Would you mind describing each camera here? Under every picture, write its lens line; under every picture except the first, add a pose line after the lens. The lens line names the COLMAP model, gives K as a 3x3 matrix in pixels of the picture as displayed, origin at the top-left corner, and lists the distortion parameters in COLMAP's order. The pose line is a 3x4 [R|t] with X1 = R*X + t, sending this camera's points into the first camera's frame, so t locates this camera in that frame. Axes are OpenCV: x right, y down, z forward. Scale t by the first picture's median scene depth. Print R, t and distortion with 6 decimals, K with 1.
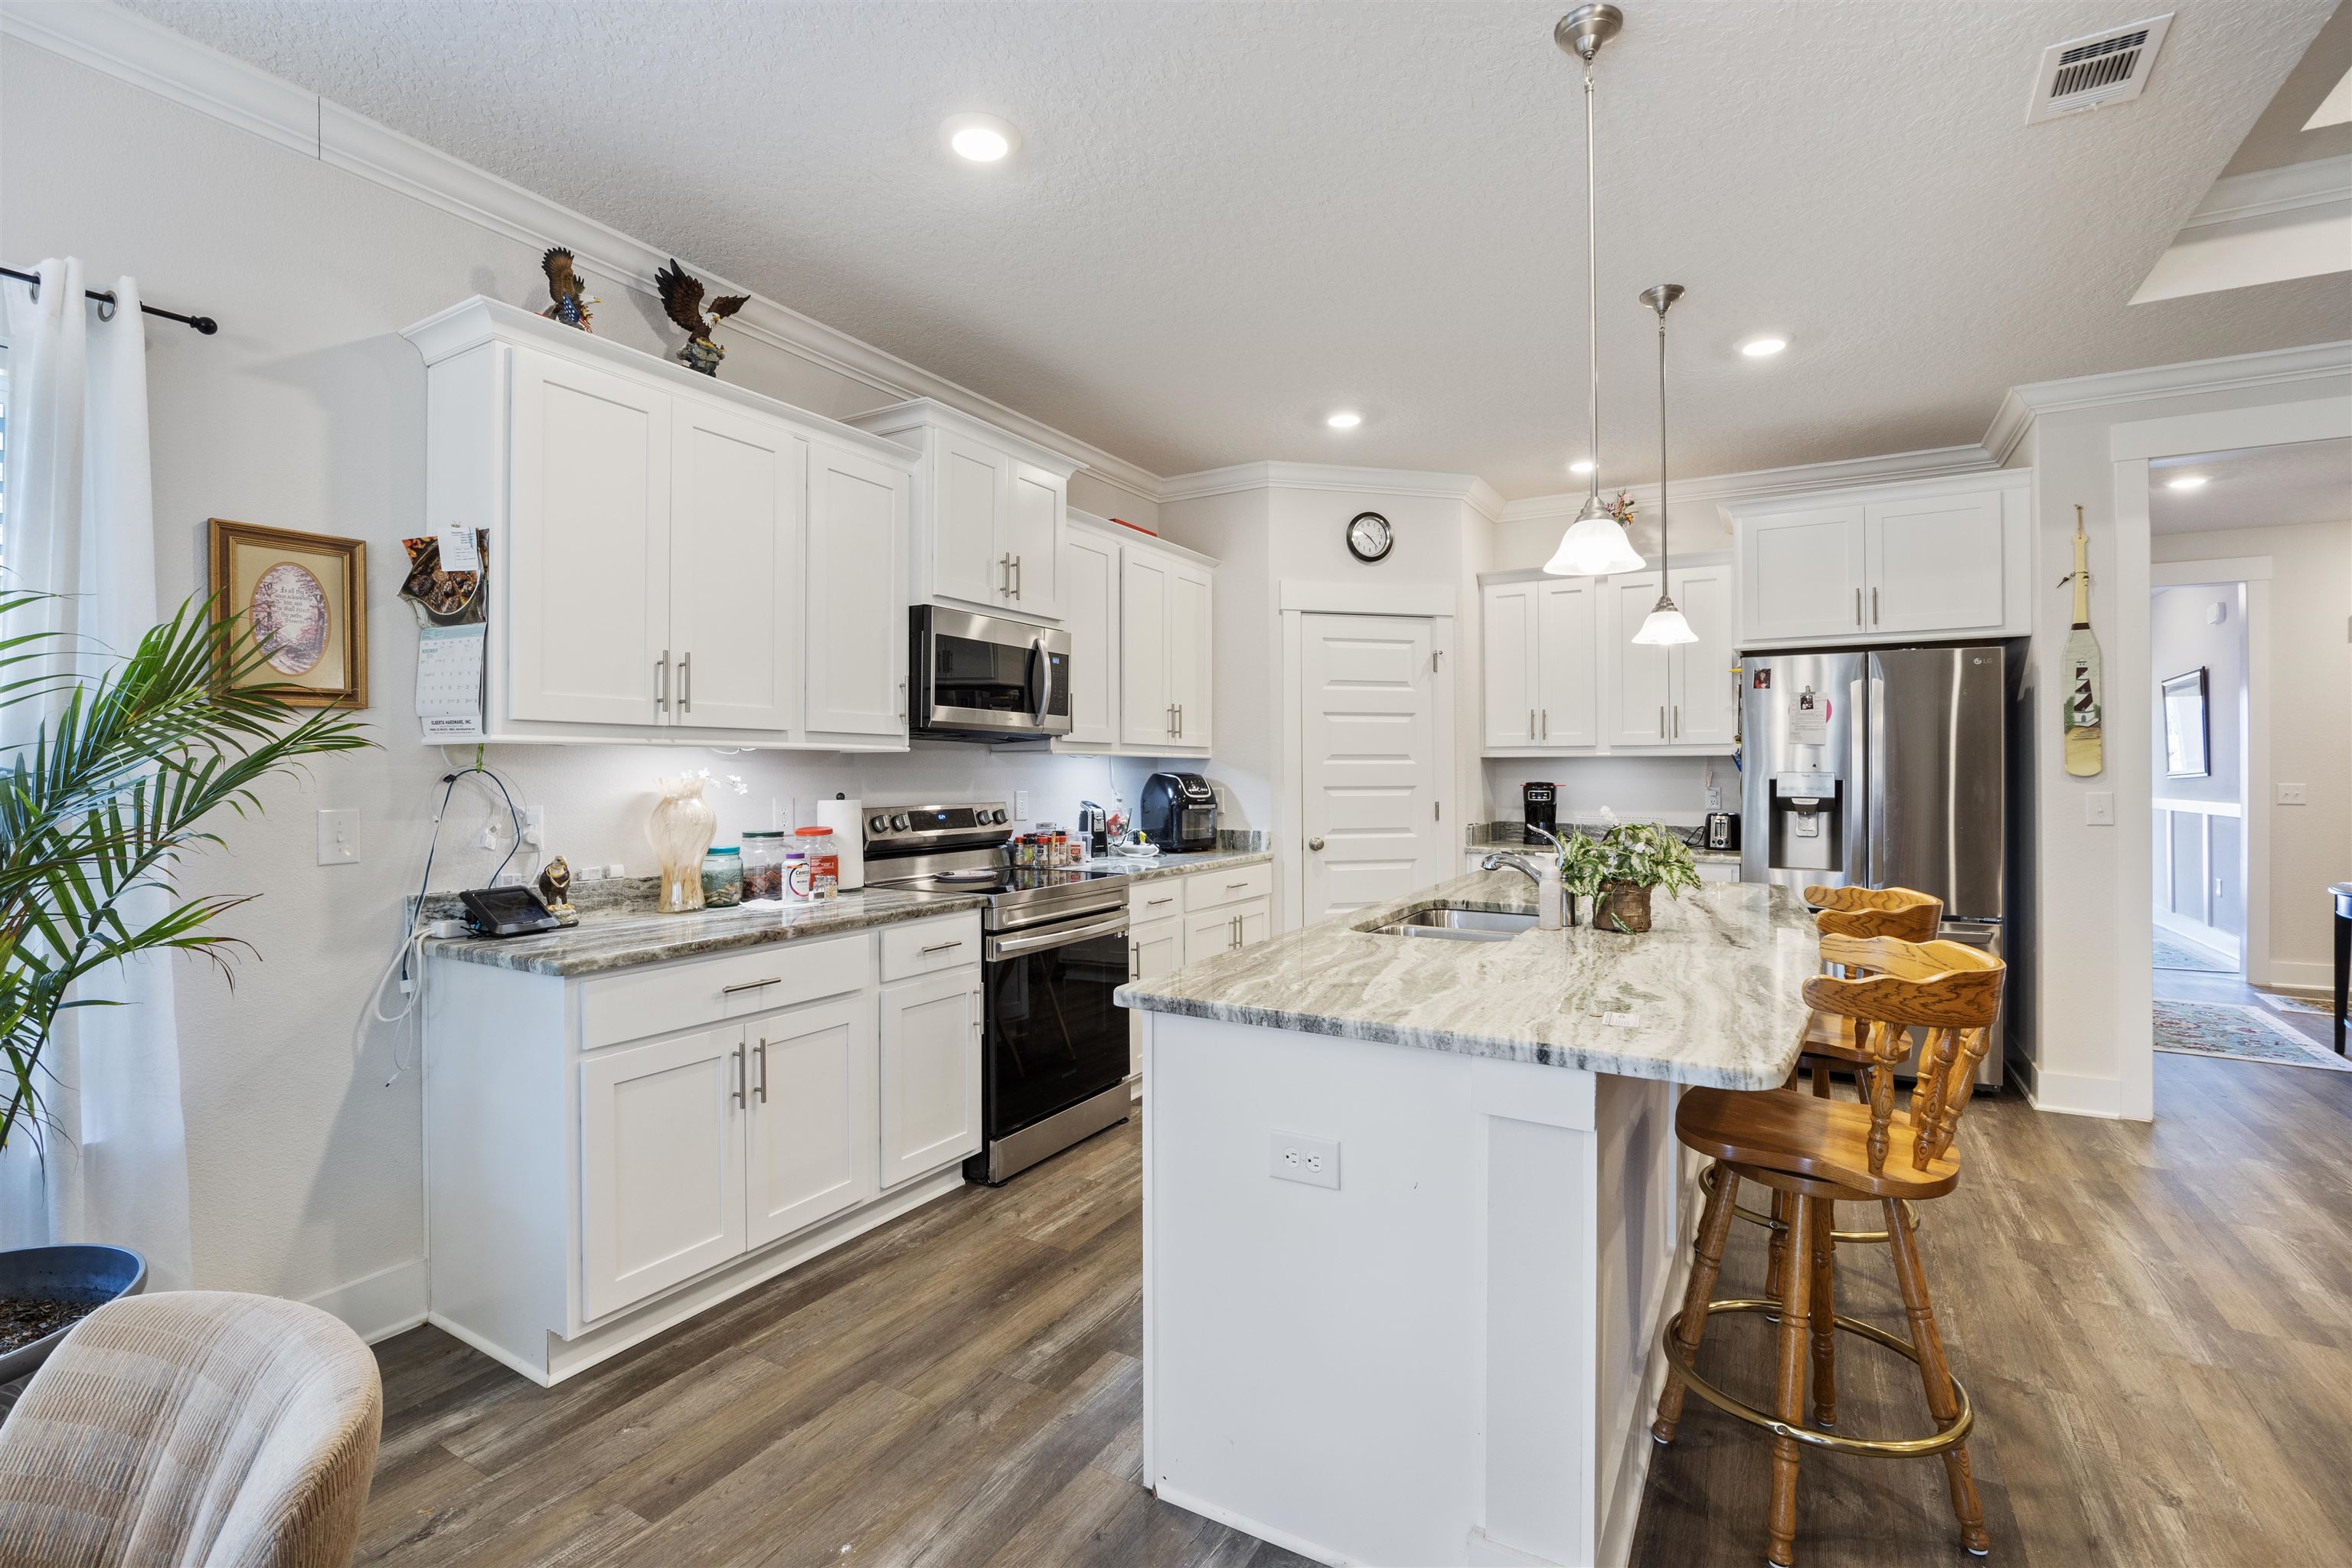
lens RADIAL K [[1056.2, 0, 1165.7], [0, 1056.2, 759.2], [0, 0, 1]] dist [-0.014073, 0.000444]
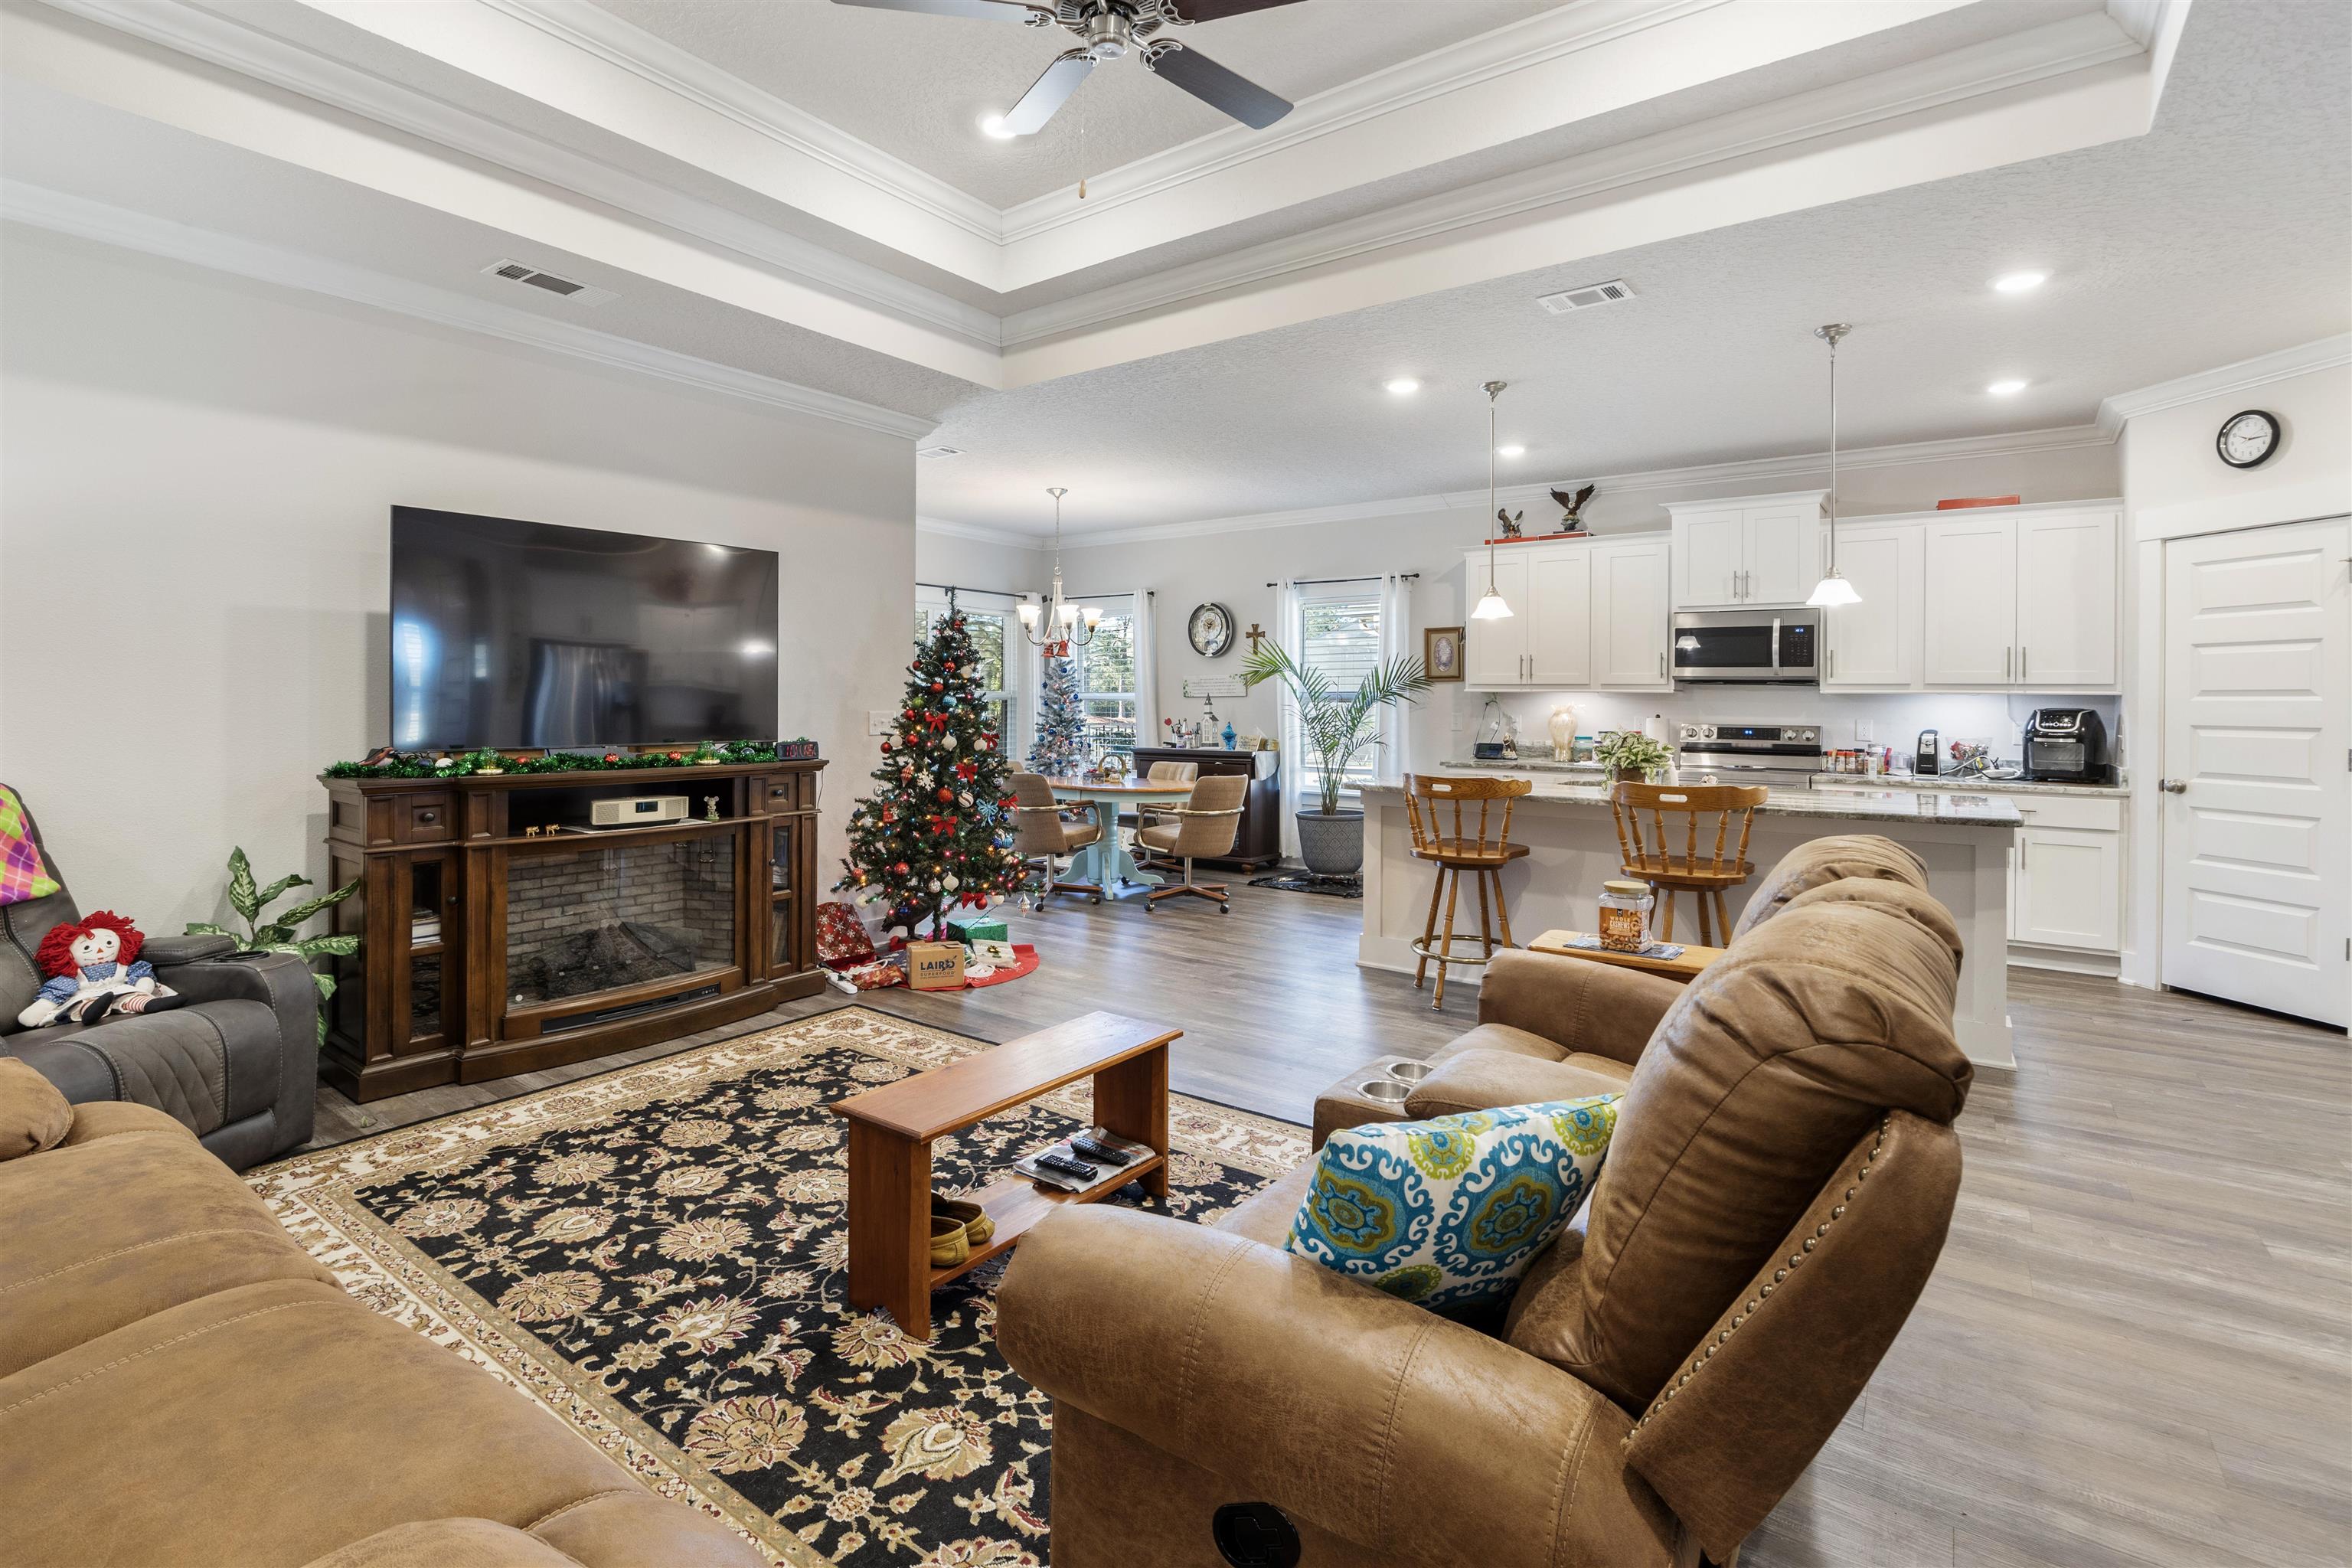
lens RADIAL K [[1087.2, 0, 1167.0], [0, 1087.2, 703.9], [0, 0, 1]] dist [-0.032893, 0.000236]
pose [[-0.094147, 0.002182, -0.995556, 1.555469], [0.000331, 0.999998, 0.002160, 0.007298], [0.995558, -0.000126, -0.094147, 0.270123]]
